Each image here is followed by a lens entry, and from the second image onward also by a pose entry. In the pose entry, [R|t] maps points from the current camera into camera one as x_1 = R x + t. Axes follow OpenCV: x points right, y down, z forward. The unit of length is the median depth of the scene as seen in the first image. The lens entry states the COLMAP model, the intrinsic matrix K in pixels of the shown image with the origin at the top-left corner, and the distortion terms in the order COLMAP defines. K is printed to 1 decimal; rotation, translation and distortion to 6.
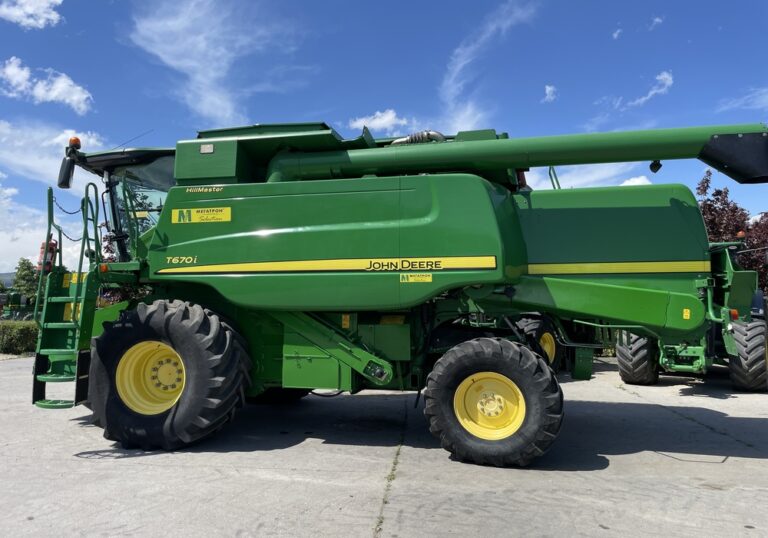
lens RADIAL K [[580.9, 0, 387.8], [0, 580.9, 266.0], [0, 0, 1]] dist [0.086978, -0.122899]
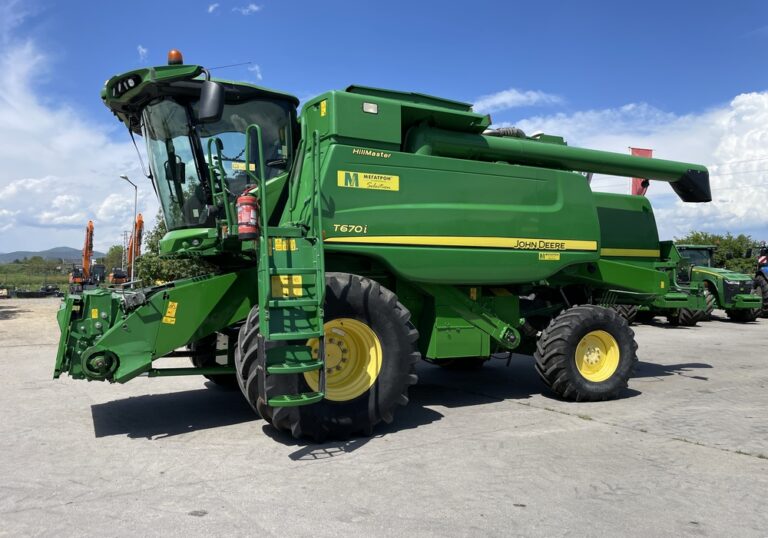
lens RADIAL K [[580.9, 0, 382.0], [0, 580.9, 271.7], [0, 0, 1]] dist [0.086978, -0.122899]
pose [[0.757604, 0.008902, 0.652653, -0.925492], [-0.044107, 0.998320, 0.037582, 0.020796], [-0.651222, -0.057259, 0.756724, 0.296637]]
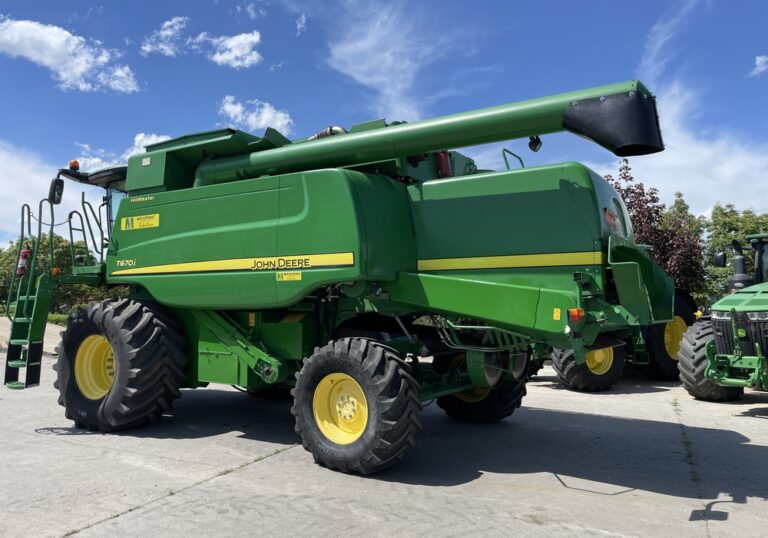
lens RADIAL K [[580.9, 0, 390.1], [0, 580.9, 264.4], [0, 0, 1]] dist [0.086978, -0.122899]
pose [[0.946267, -0.019564, -0.322795, 0.500675], [0.017703, 0.999805, -0.008700, 0.011365], [0.322903, 0.002518, 0.946429, 0.104862]]
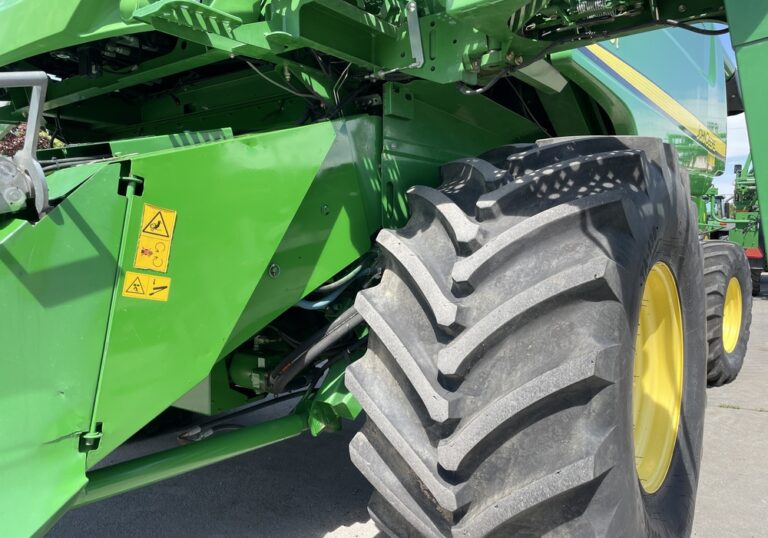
lens RADIAL K [[580.9, 0, 384.6], [0, 580.9, 271.2], [0, 0, 1]] dist [0.086978, -0.122899]
pose [[0.397759, -0.053979, 0.915901, -0.748499], [-0.050312, 0.995483, 0.080518, 0.113592], [-0.916110, -0.078107, 0.393246, 1.001361]]
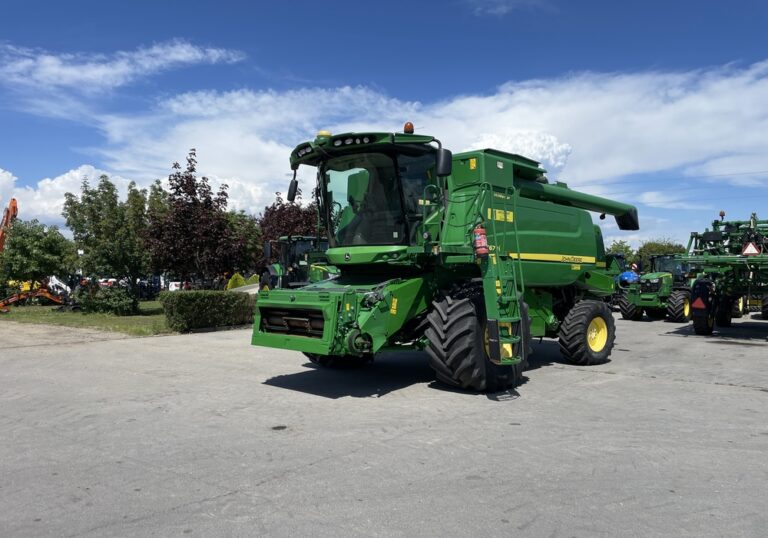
lens RADIAL K [[603.7, 0, 384.9], [0, 603.7, 271.9], [0, 0, 1]] dist [0.016662, -0.000581]
pose [[0.503034, 0.015536, 0.864127, -1.693665], [-0.061292, 0.997962, 0.017737, 0.035336], [-0.862090, -0.061886, 0.502962, 0.541928]]
